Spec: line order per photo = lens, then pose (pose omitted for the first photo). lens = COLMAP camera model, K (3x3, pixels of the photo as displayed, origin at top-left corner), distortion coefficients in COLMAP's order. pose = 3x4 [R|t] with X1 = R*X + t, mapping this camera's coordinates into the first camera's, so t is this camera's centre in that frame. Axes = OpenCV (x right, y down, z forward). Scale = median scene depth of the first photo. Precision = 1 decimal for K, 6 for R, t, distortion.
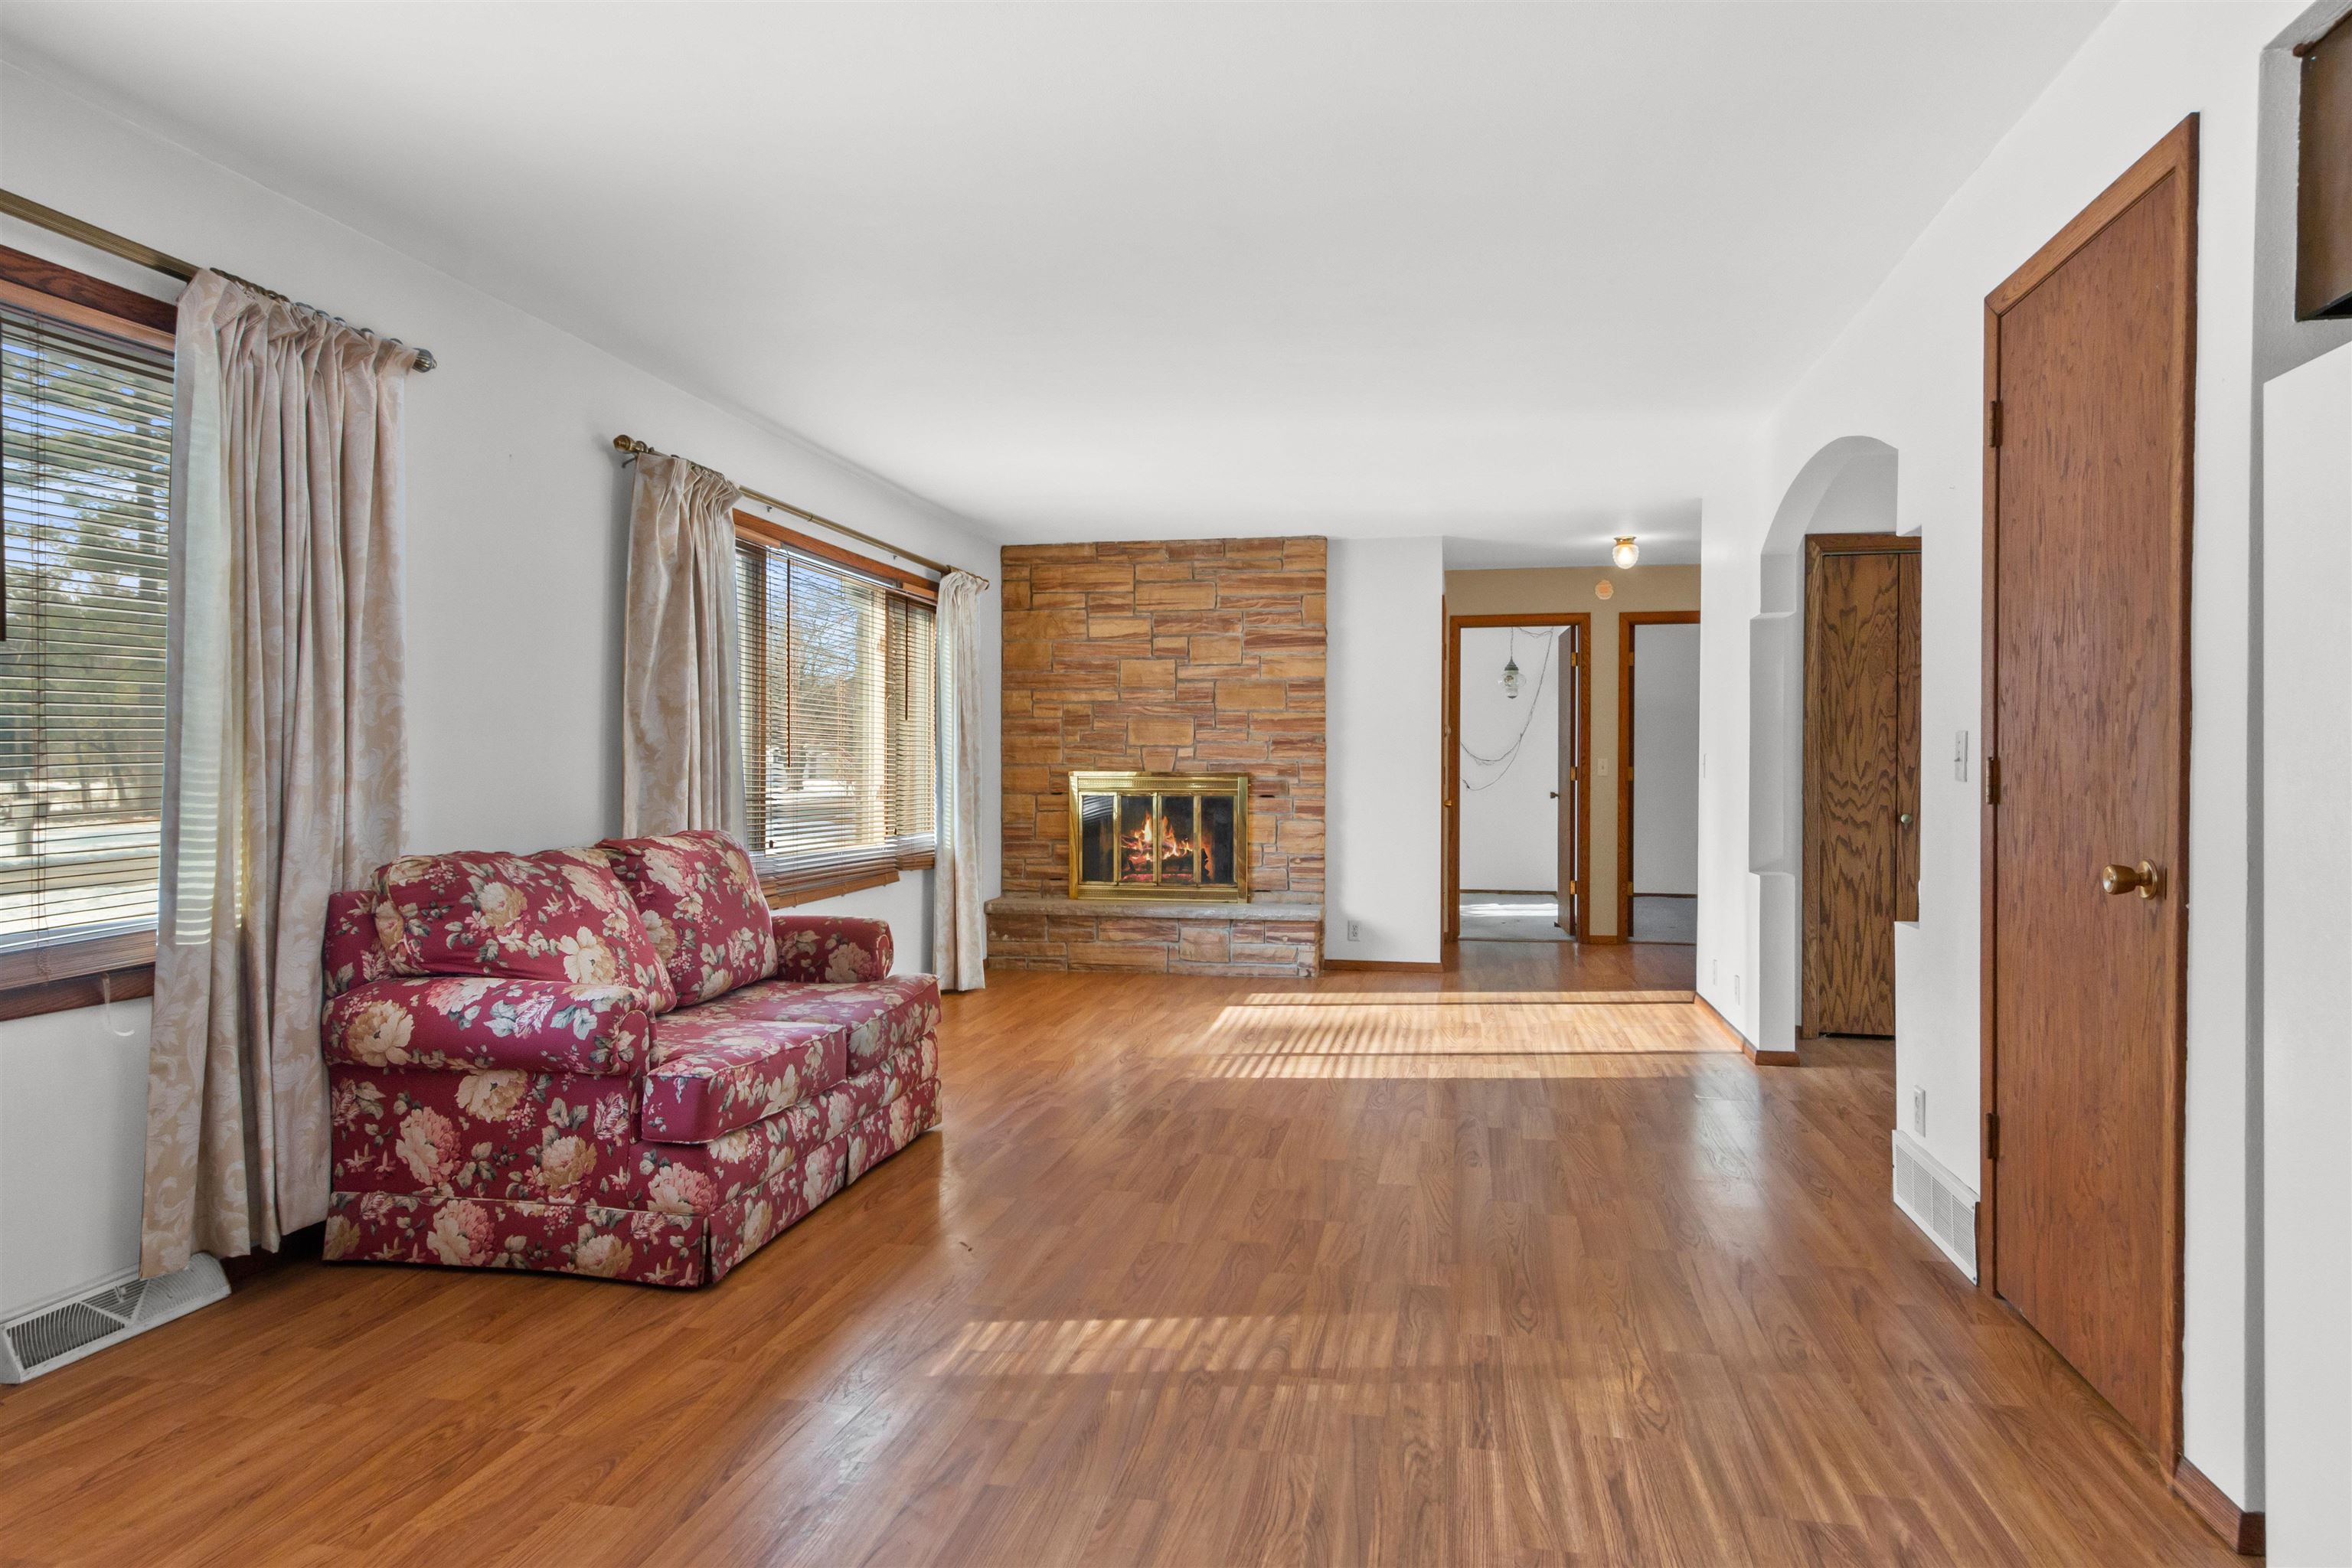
lens RADIAL K [[1386.0, 0, 1169.1], [0, 1386.0, 785.0], [0, 0, 1]] dist [0.003358, -0.004323]
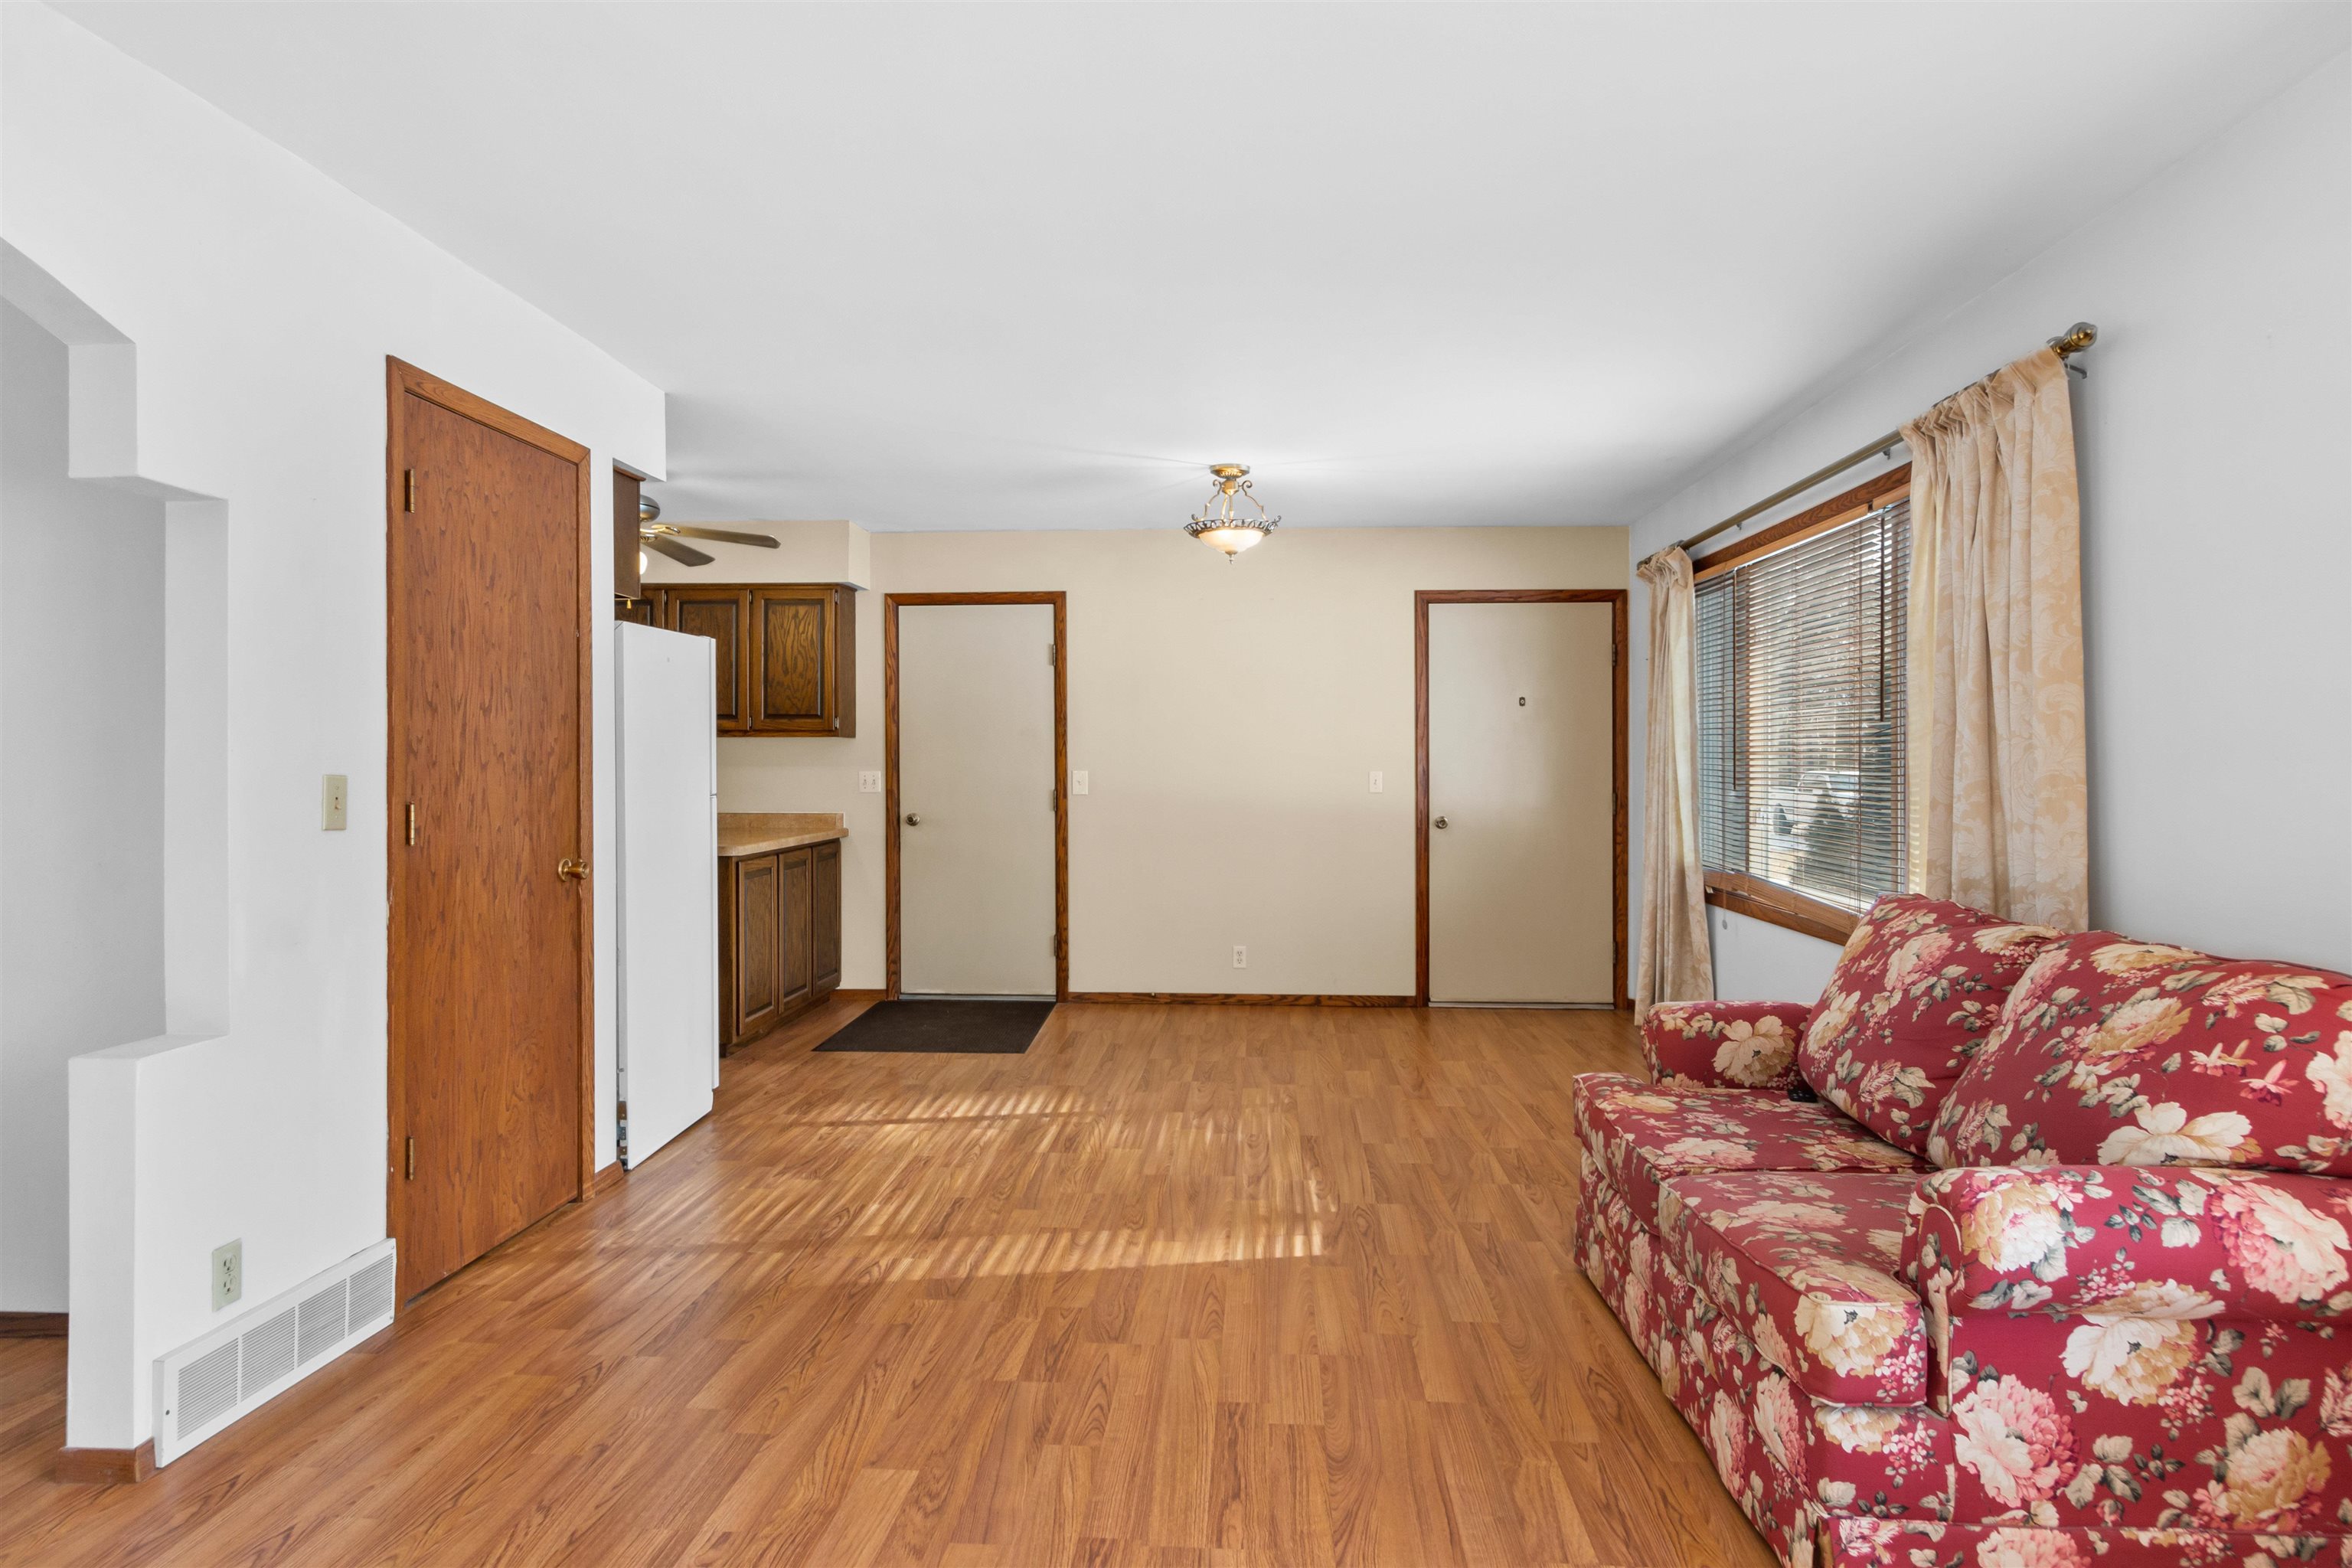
lens RADIAL K [[1386.0, 0, 1161.6], [0, 1386.0, 778.7], [0, 0, 1]] dist [0.003358, -0.004323]
pose [[-0.991946, 0.002231, -0.126643, 0.056545], [-0.000524, 0.999764, 0.021720, -0.022465], [0.126661, 0.021612, -0.991711, 0.779303]]
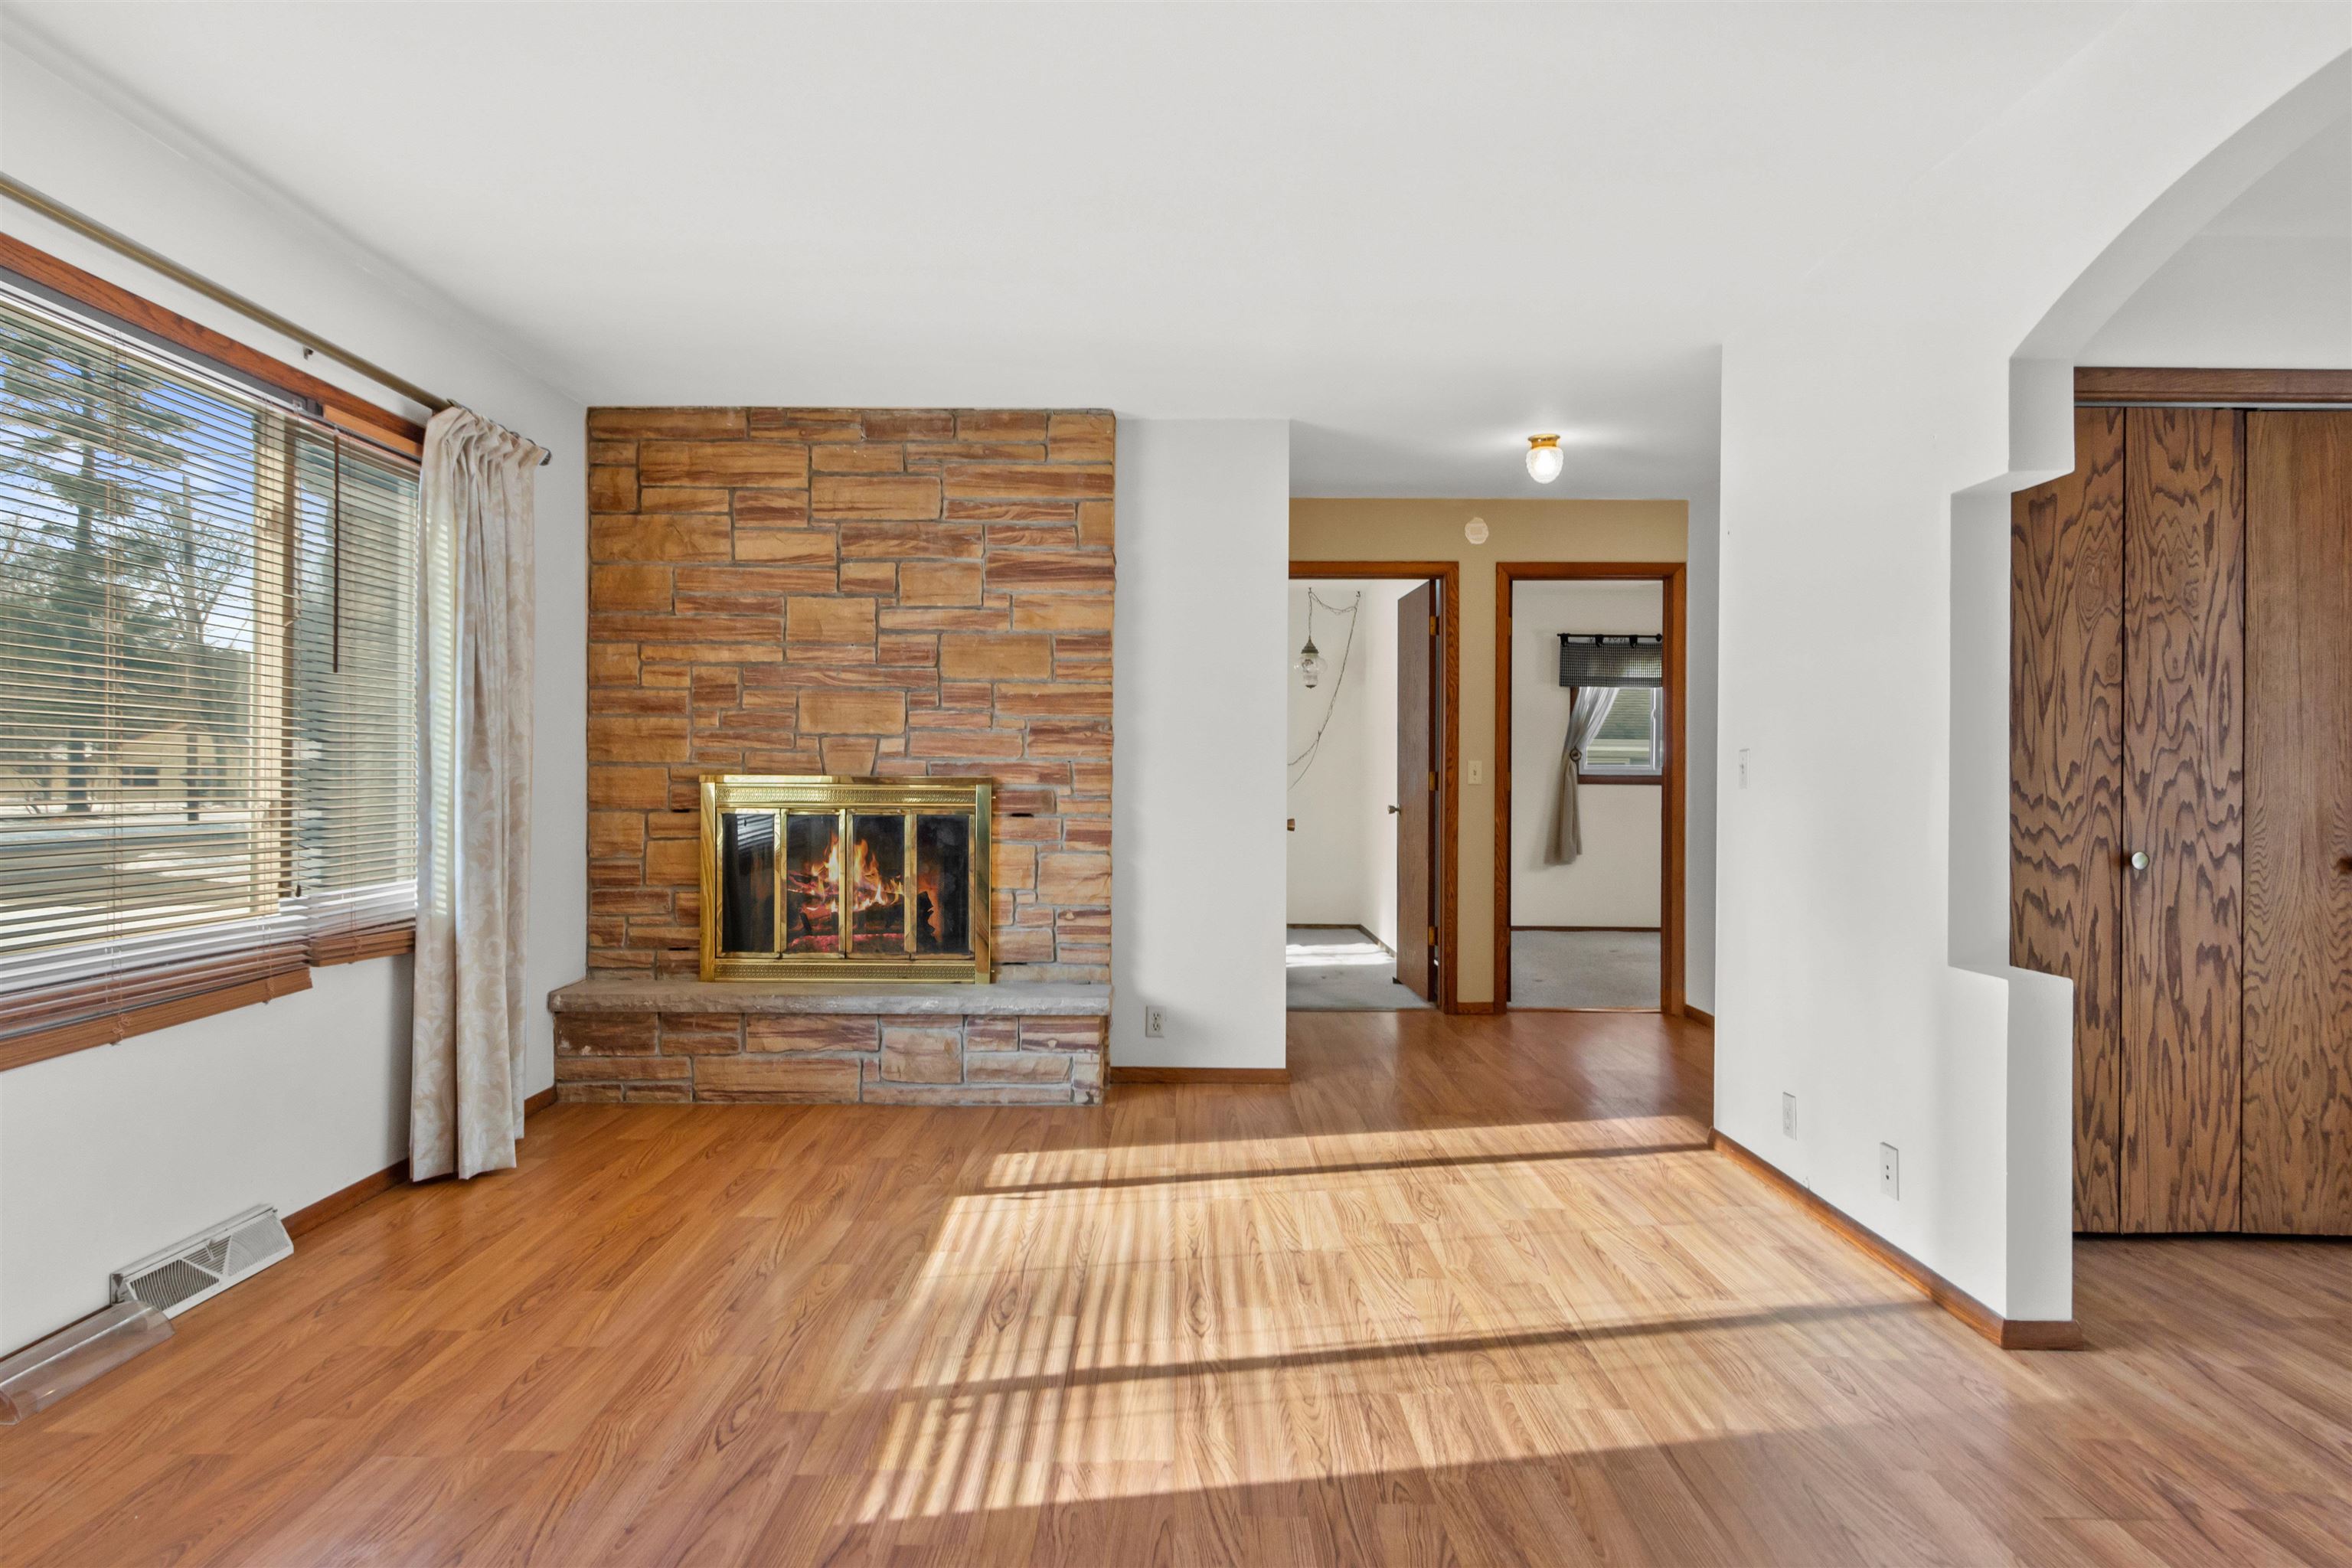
lens RADIAL K [[1386.0, 0, 1162.3], [0, 1386.0, 778.4], [0, 0, 1]] dist [0.003358, -0.004323]
pose [[0.981711, 0.002927, 0.190353, 0.013055], [-0.001307, 0.999962, -0.008637, -0.003317], [-0.190371, 0.008230, 0.981678, 0.370471]]
